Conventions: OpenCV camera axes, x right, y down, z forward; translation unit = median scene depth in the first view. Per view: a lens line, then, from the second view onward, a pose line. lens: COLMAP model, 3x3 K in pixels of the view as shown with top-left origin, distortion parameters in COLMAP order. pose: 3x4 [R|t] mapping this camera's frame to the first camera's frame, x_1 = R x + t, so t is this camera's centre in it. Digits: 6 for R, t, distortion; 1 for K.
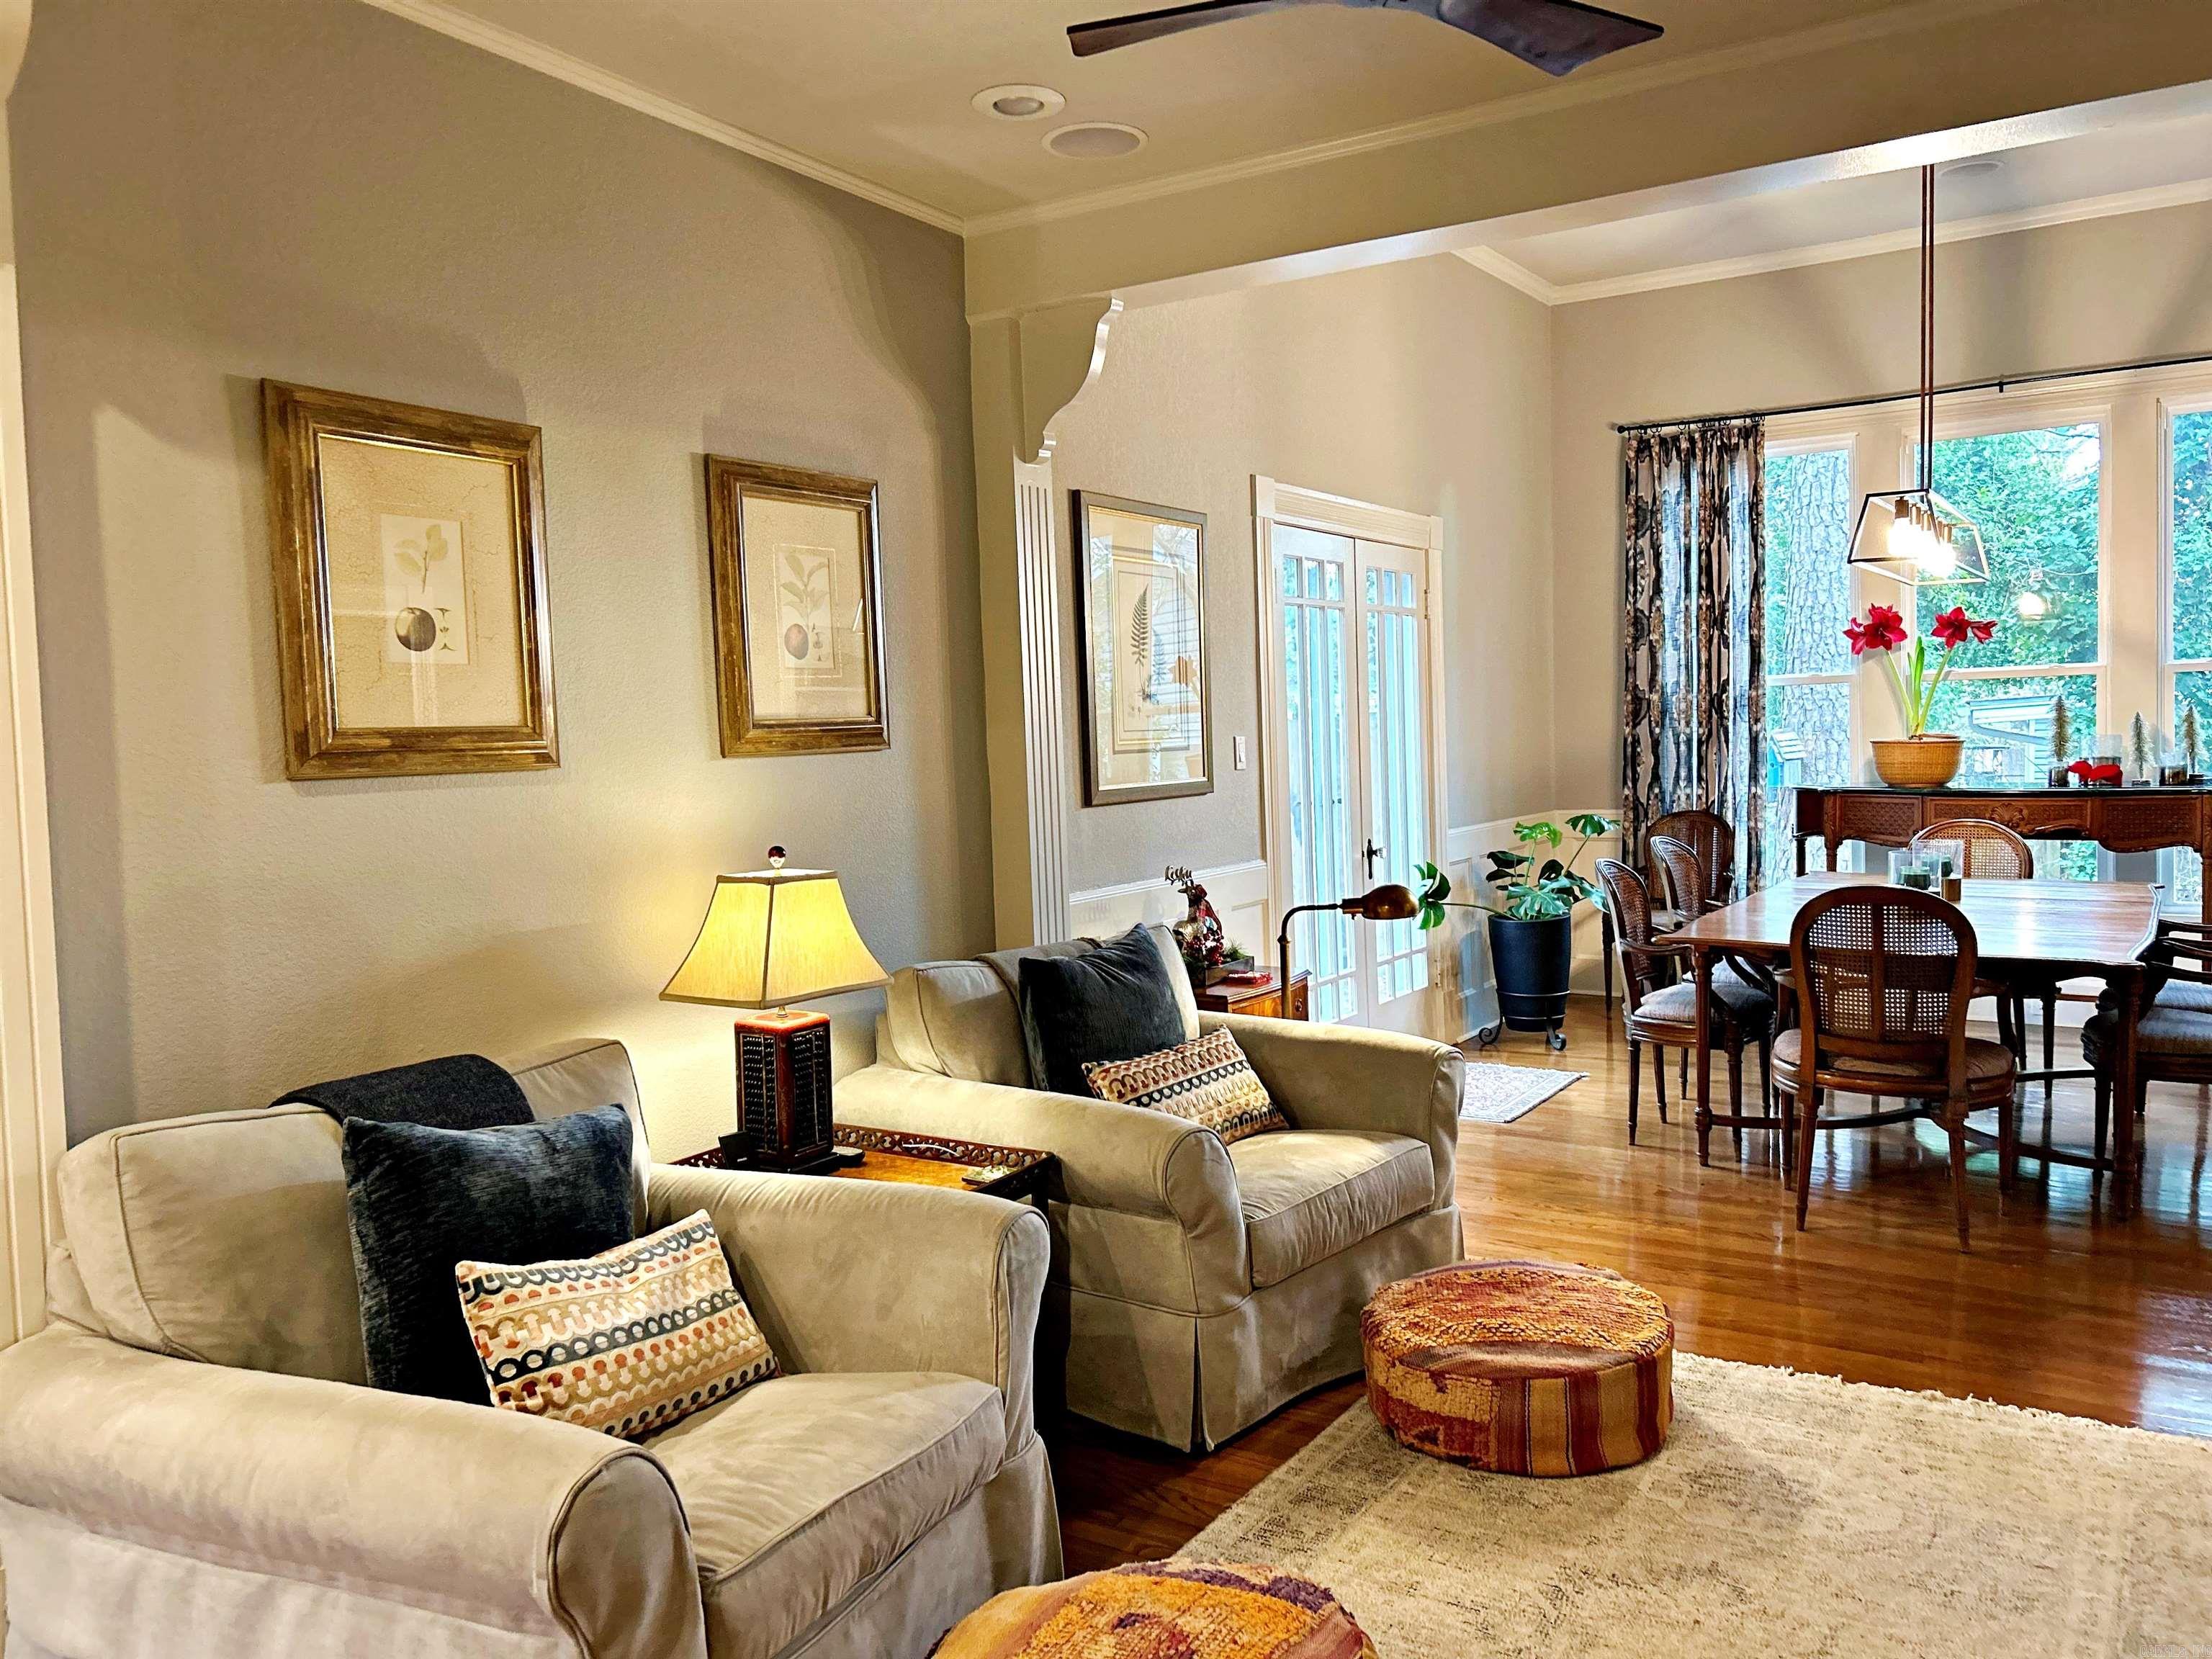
lens RADIAL K [[1641.2, 0, 1100.8], [0, 1641.2, 836.1], [0, 0, 1]] dist [0.015279, -0.005881]
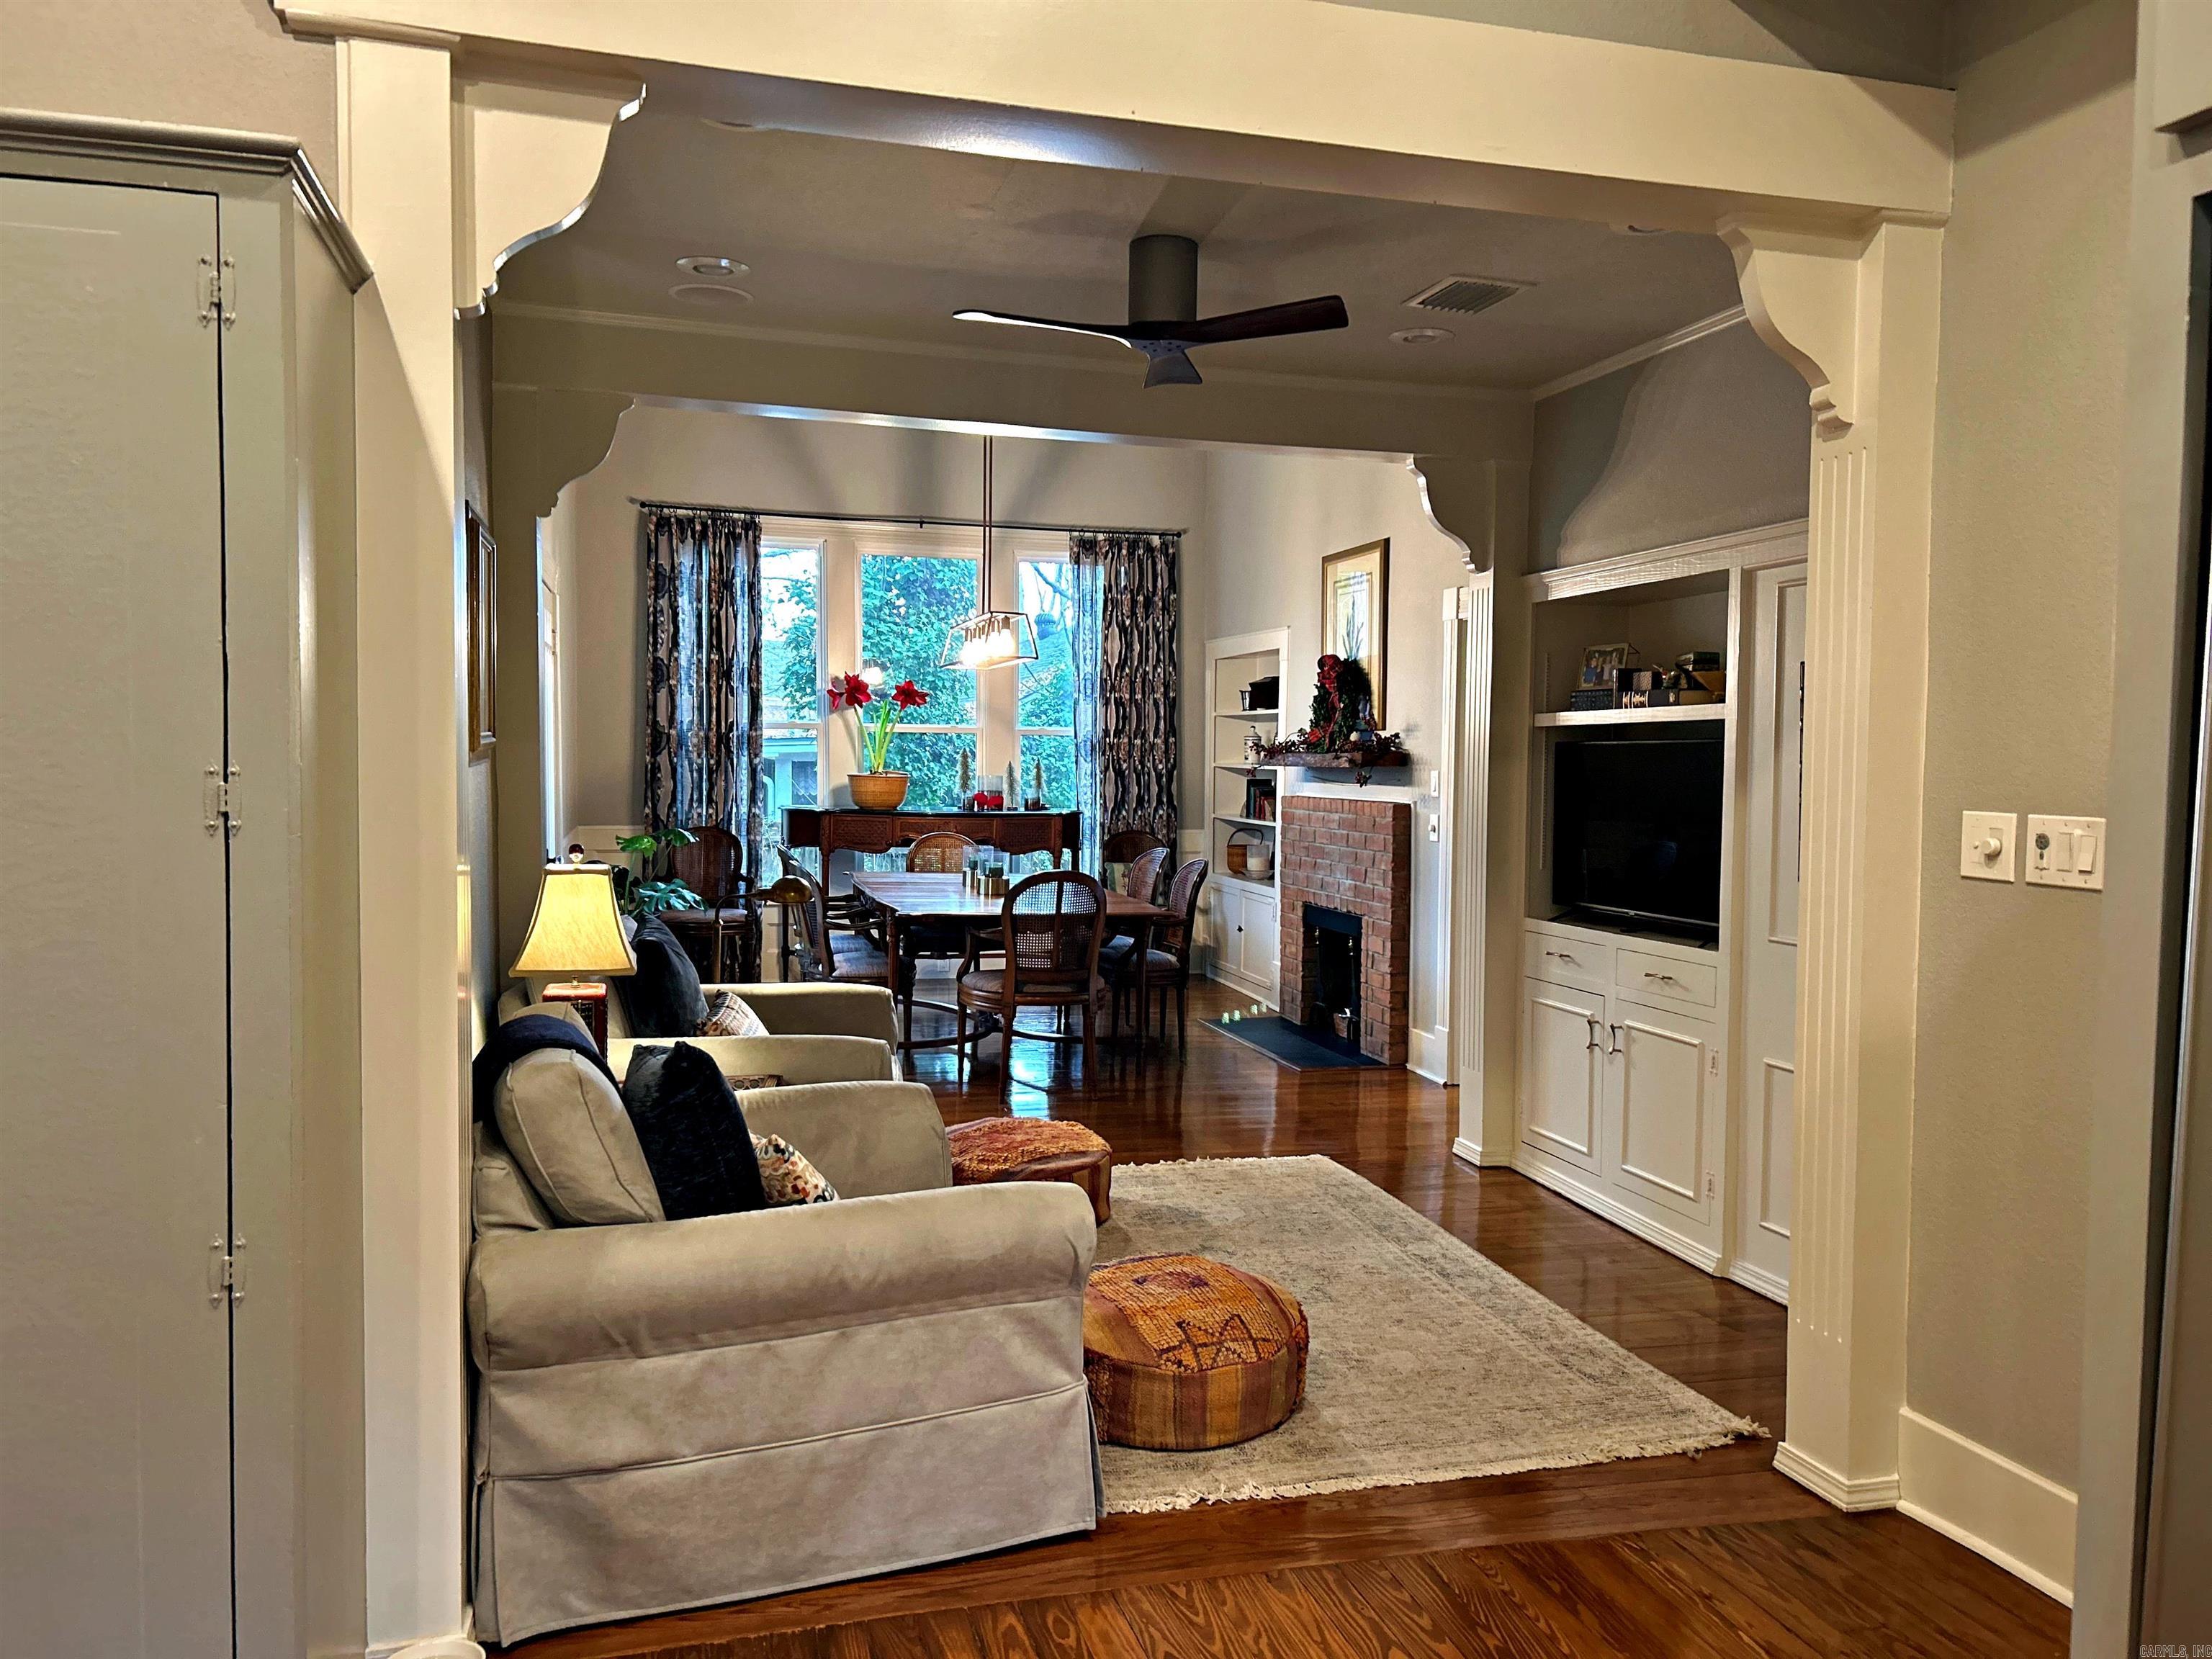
lens RADIAL K [[1641.2, 0, 1100.8], [0, 1641.2, 836.1], [0, 0, 1]] dist [0.015279, -0.005881]
pose [[0.667976, 0.001728, 0.744181, -0.354821], [0.009317, 0.999899, -0.010686, 0.007414], [-0.744124, 0.014072, 0.667893, -0.035279]]
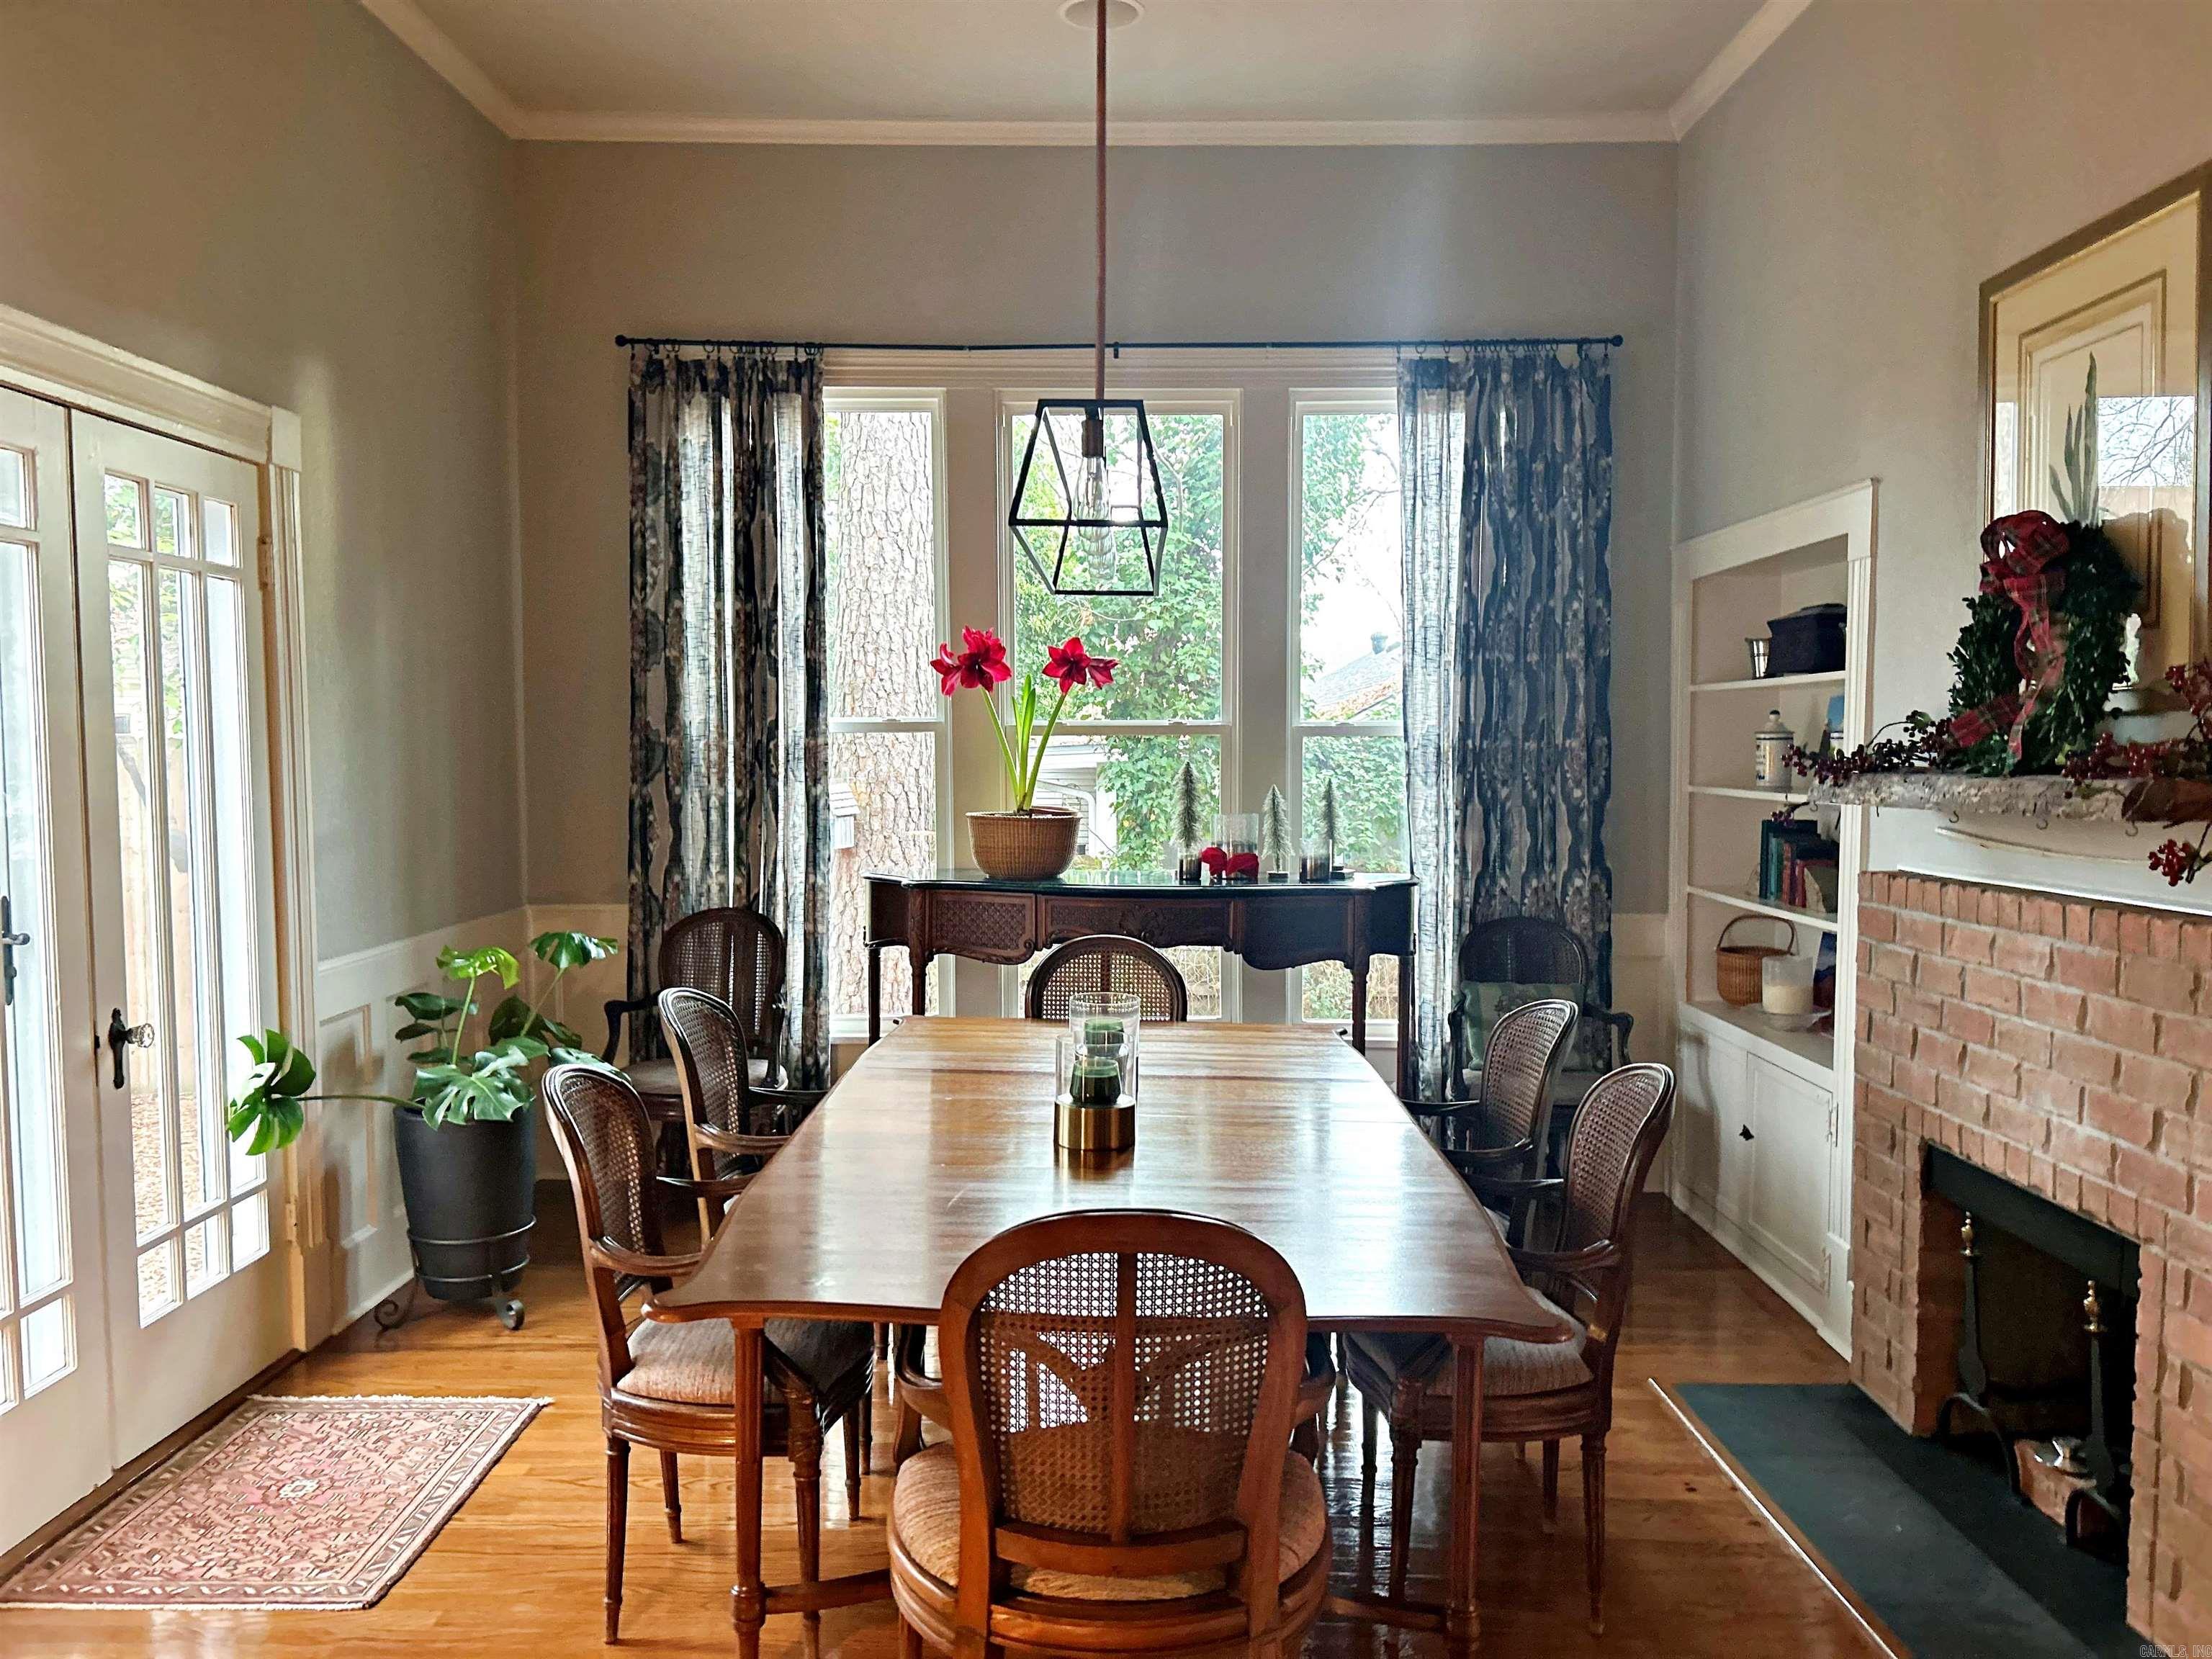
lens RADIAL K [[1631.7, 0, 1093.7], [0, 1631.7, 835.1], [0, 0, 1]] dist [0.150949, -0.378742]
pose [[0.844366, 0.002232, 0.535763, 0.120947], [0.005621, 0.999899, -0.013025, -0.036577], [-0.535738, 0.014009, 0.844268, 0.338208]]
